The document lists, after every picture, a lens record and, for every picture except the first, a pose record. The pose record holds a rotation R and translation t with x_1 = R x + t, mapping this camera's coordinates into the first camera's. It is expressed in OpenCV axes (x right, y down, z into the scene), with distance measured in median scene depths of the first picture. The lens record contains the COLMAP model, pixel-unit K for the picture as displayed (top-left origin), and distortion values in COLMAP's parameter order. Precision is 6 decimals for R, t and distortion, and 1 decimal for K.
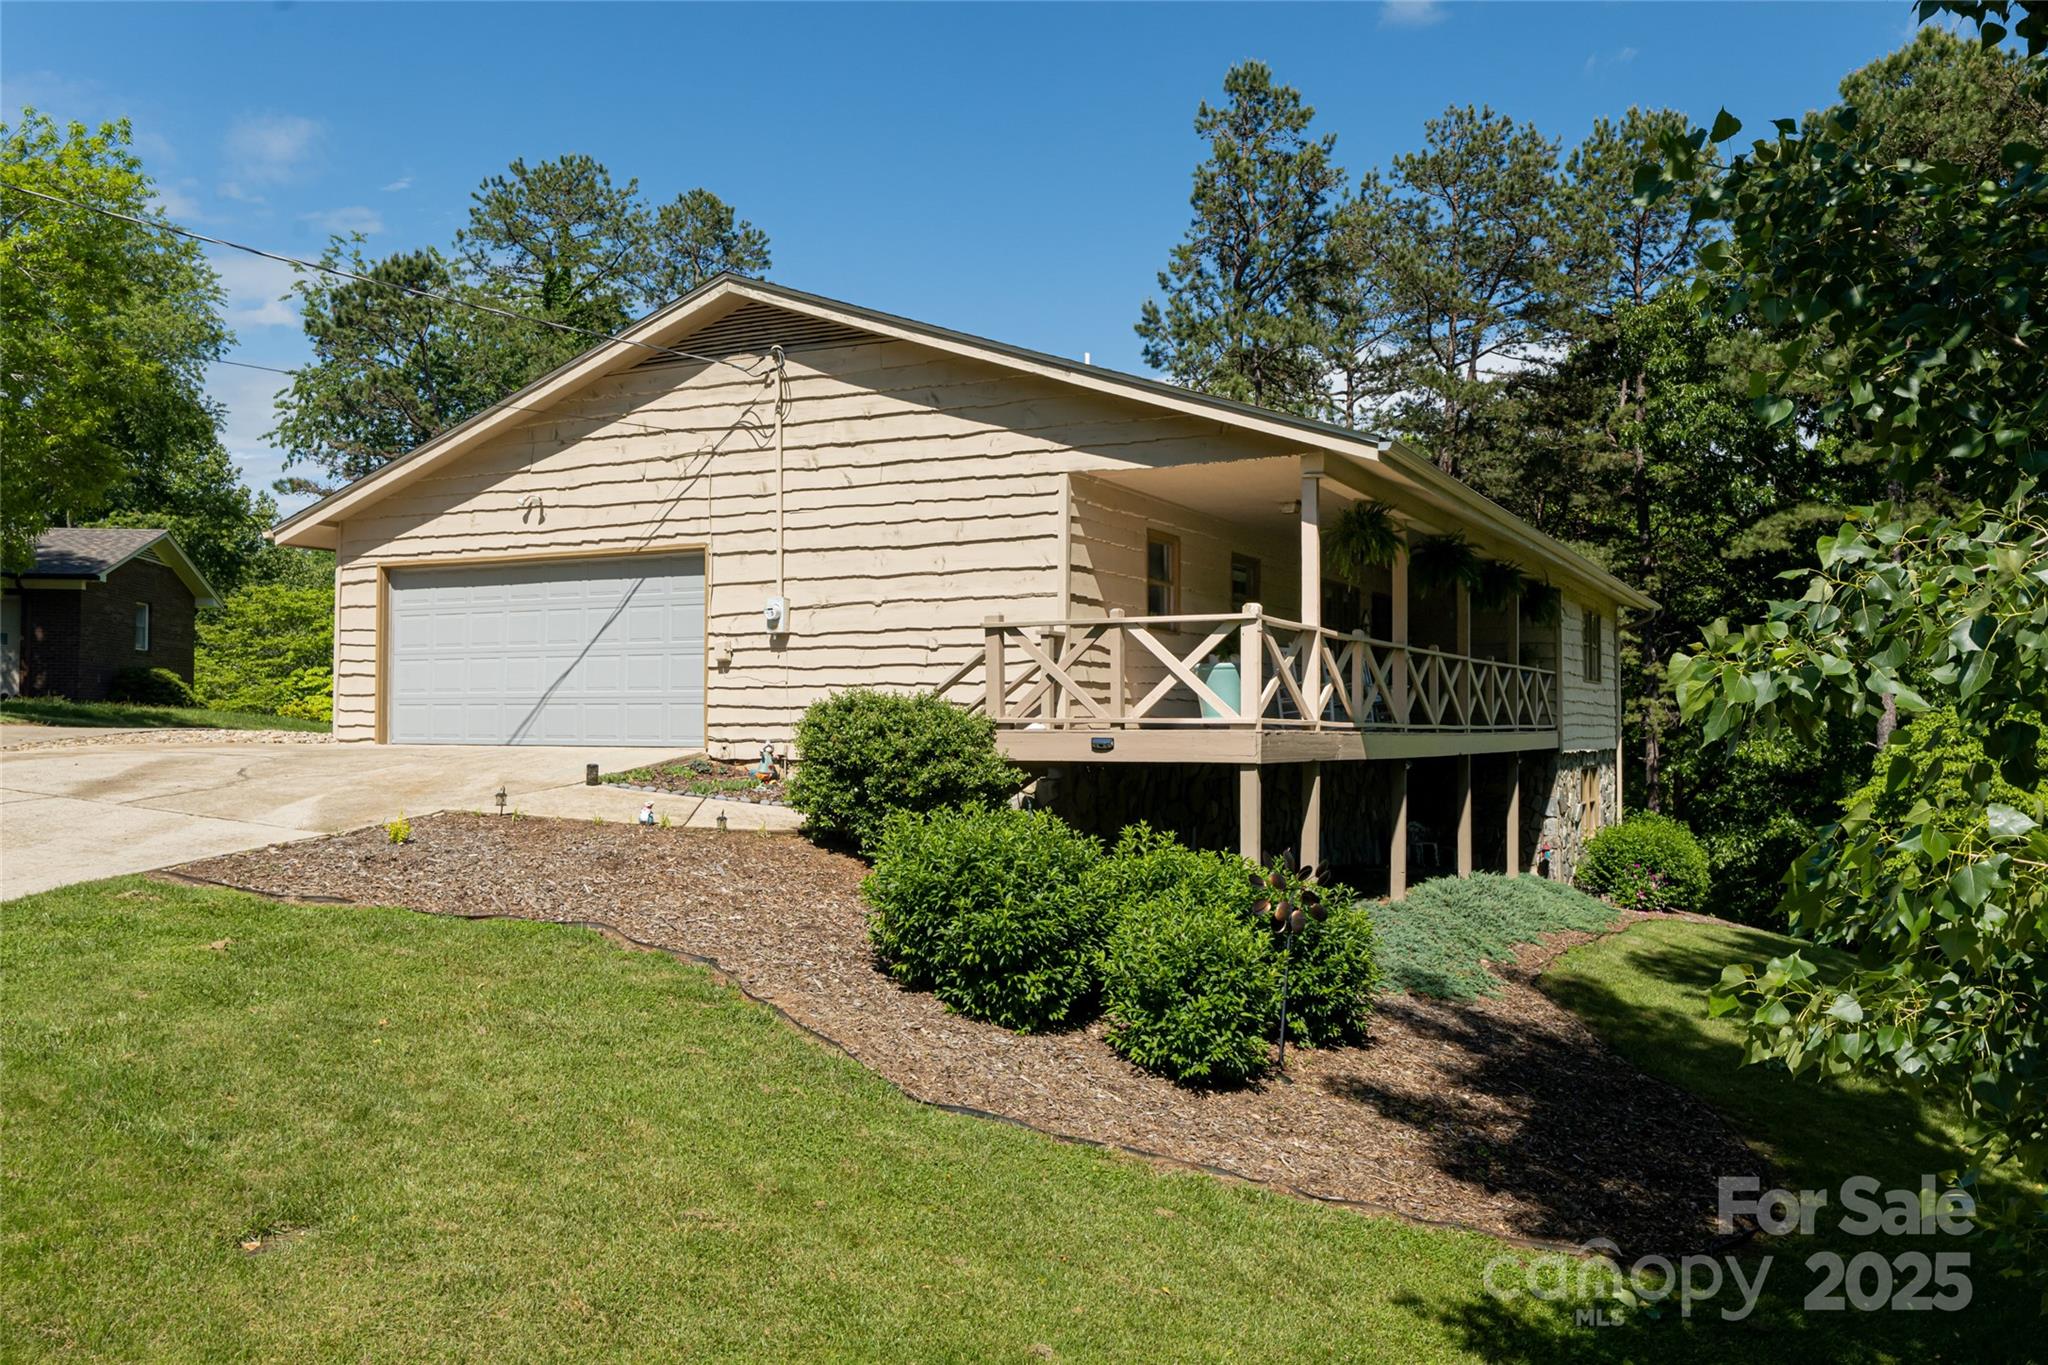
lens RADIAL K [[1517.4, 0, 1024.6], [0, 1517.4, 697.4], [0, 0, 1]] dist [0.007896, 0.000518]
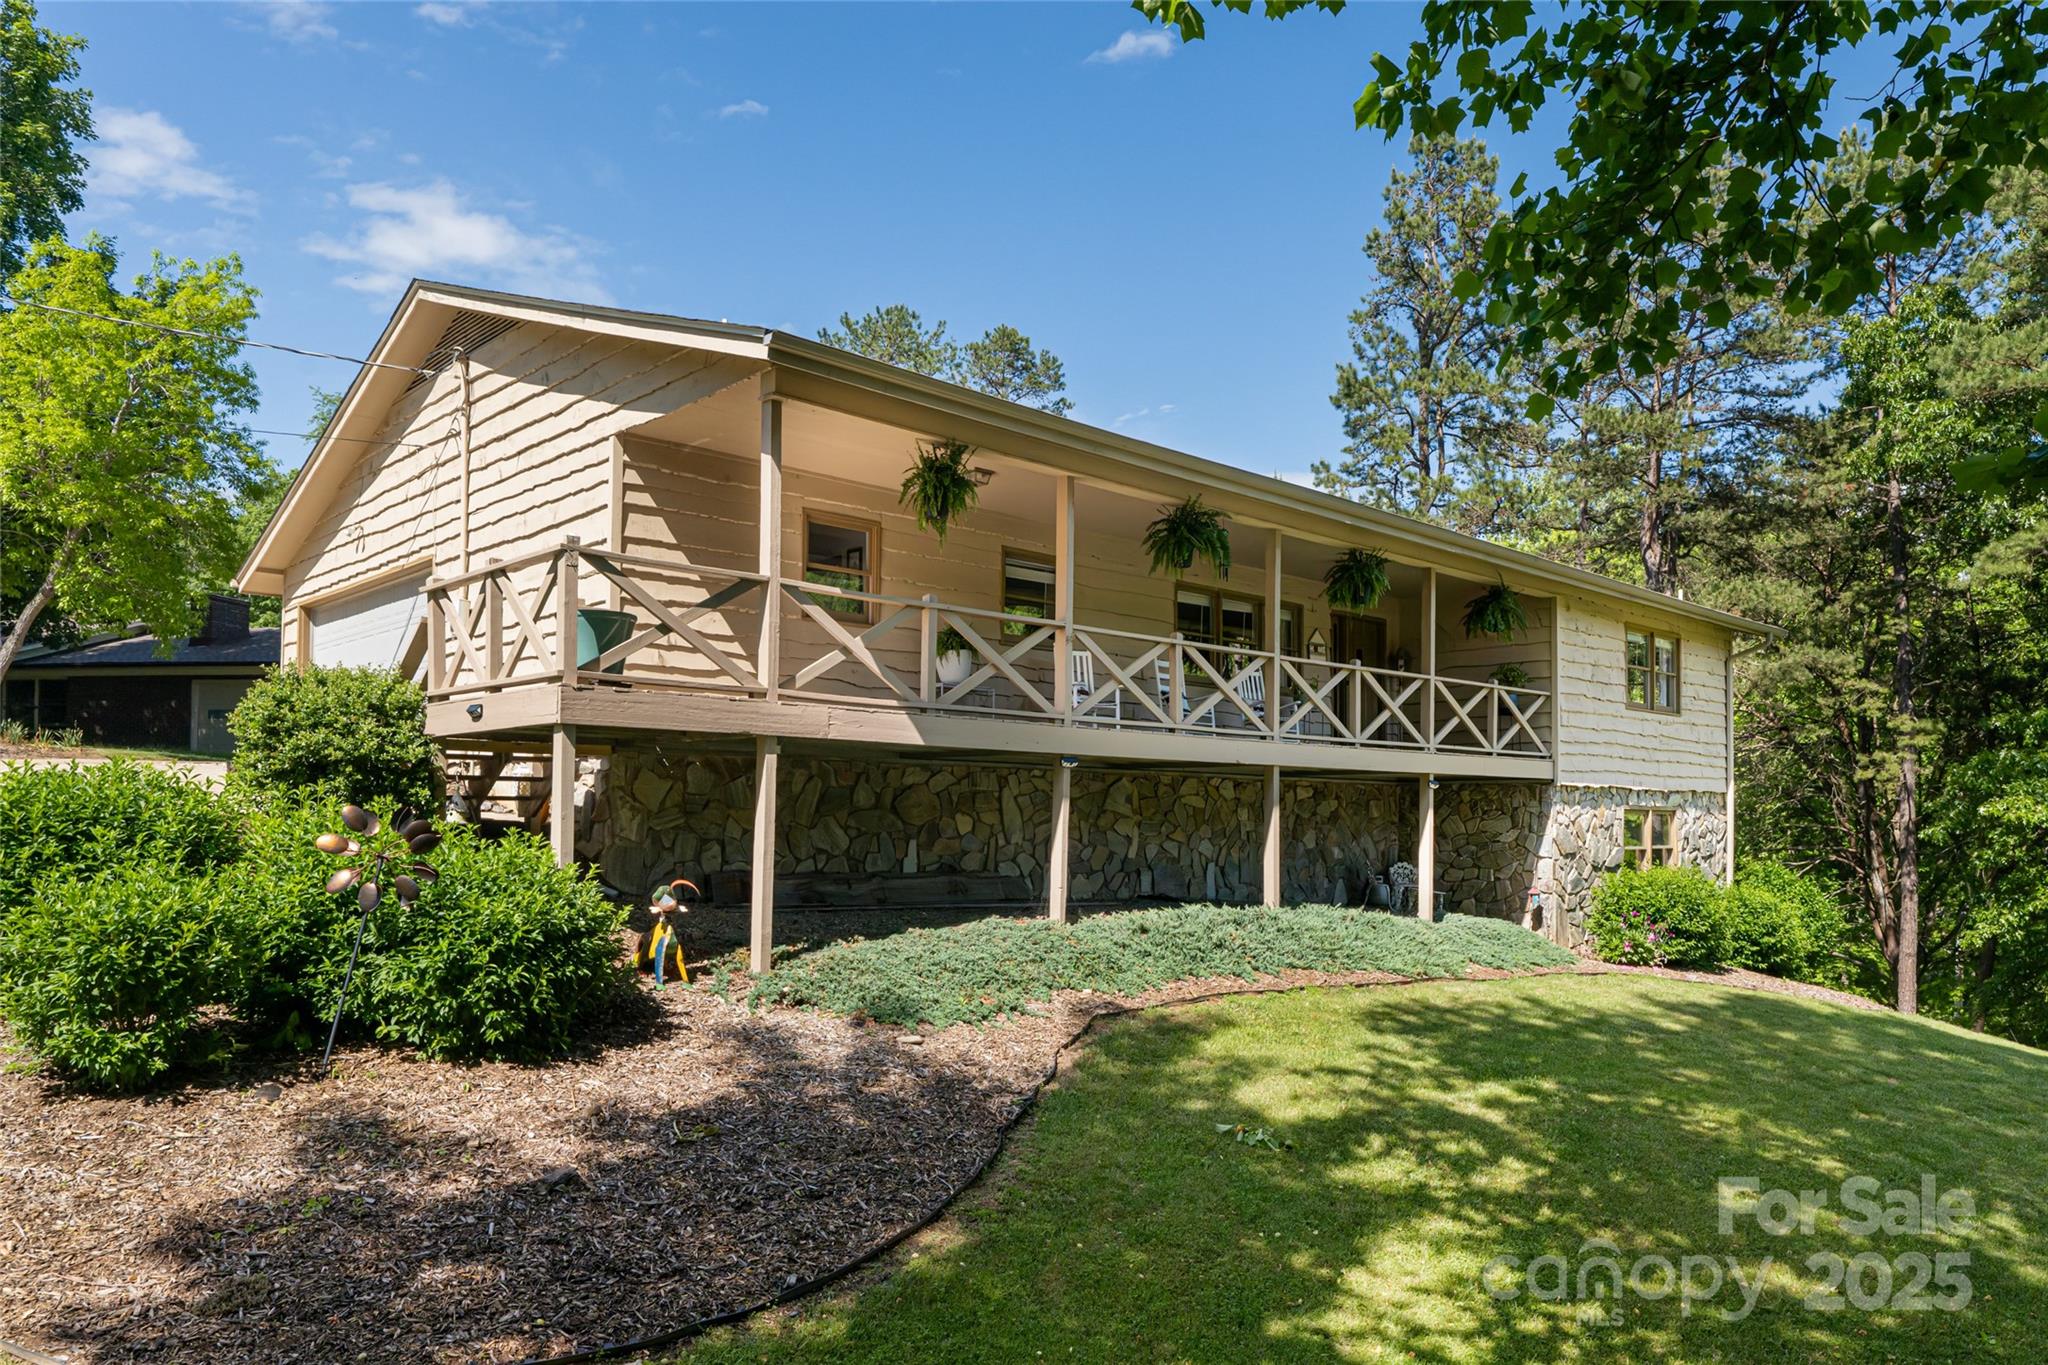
lens RADIAL K [[1325.1, 0, 1047.0], [0, 1325.1, 775.1], [0, 0, 1]] dist [0.011982, 0.000617]
pose [[0.957683, -0.006143, -0.287761, 0.166055], [0.003050, 0.999933, -0.011197, 0.021879], [0.287810, 0.009846, 0.957637, 0.102190]]
